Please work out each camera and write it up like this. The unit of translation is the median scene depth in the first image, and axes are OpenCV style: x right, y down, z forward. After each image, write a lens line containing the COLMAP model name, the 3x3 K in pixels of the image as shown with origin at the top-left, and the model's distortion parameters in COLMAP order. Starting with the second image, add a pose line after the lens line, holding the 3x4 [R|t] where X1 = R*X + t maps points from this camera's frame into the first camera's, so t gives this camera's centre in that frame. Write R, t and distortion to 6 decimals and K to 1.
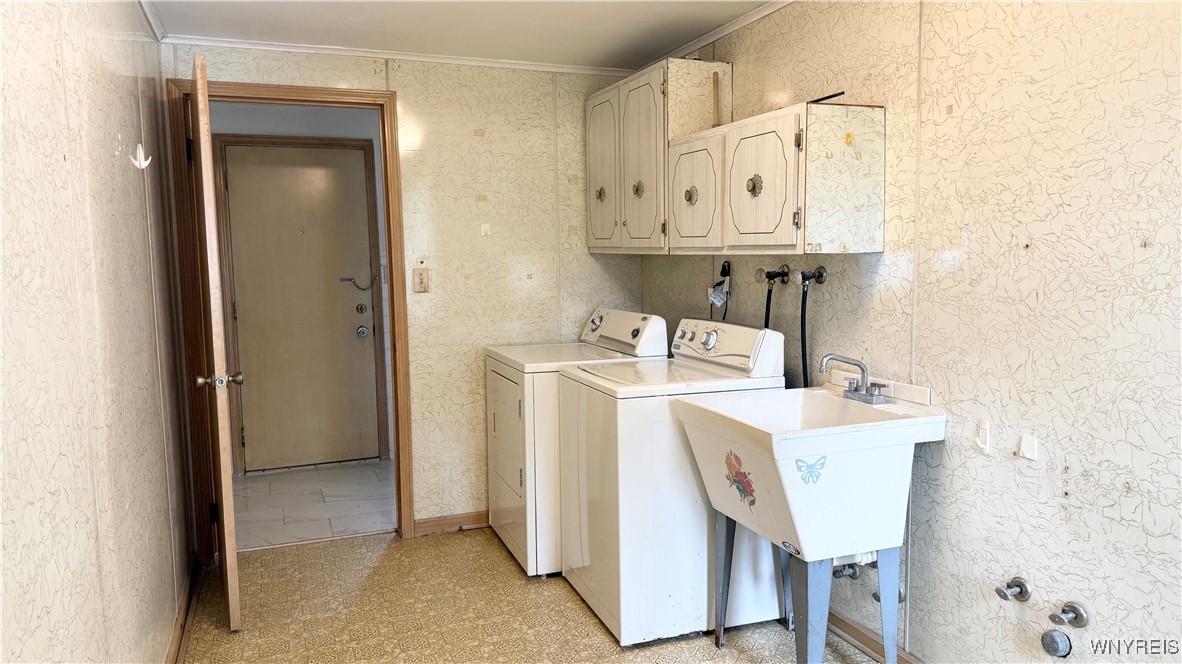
lens RADIAL K [[827.7, 0, 590.7], [0, 827.7, 335.3], [0, 0, 1]] dist [0.116235, -0.159896]
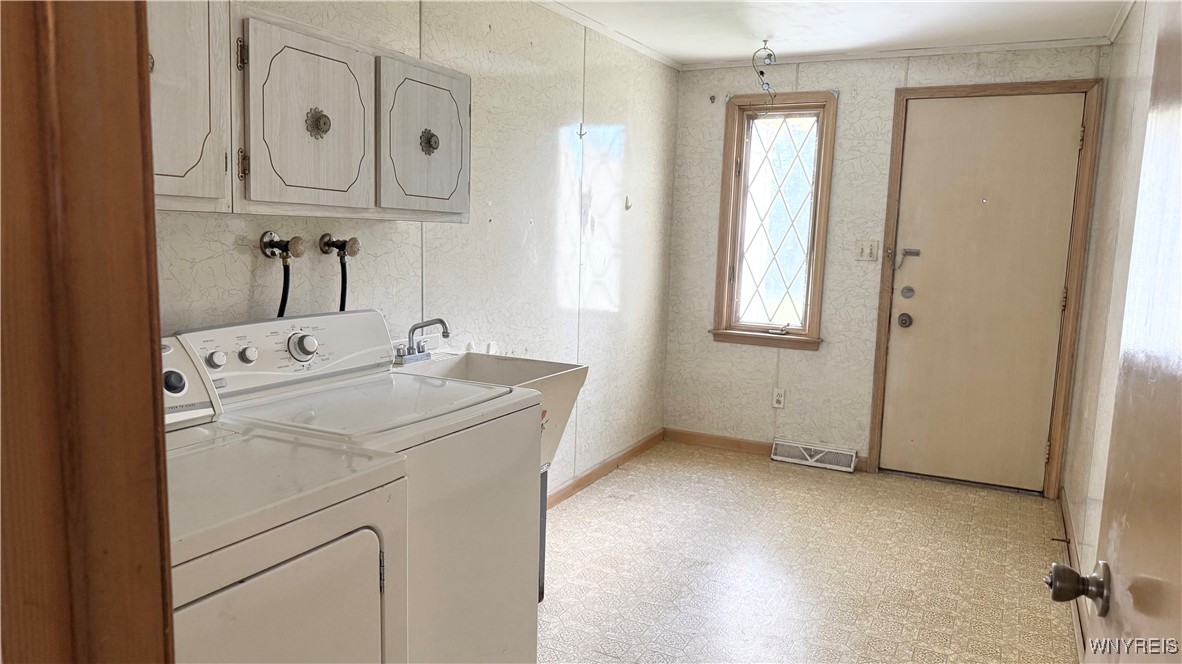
lens RADIAL K [[832.2, 0, 591.9], [0, 832.2, 349.2], [0, 0, 1]] dist [0.173297, -0.338391]
pose [[-0.674236, -0.109477, 0.730357, -0.698187], [0.056849, 0.978324, 0.199126, -0.157105], [-0.736325, 0.175778, -0.653397, 1.759570]]
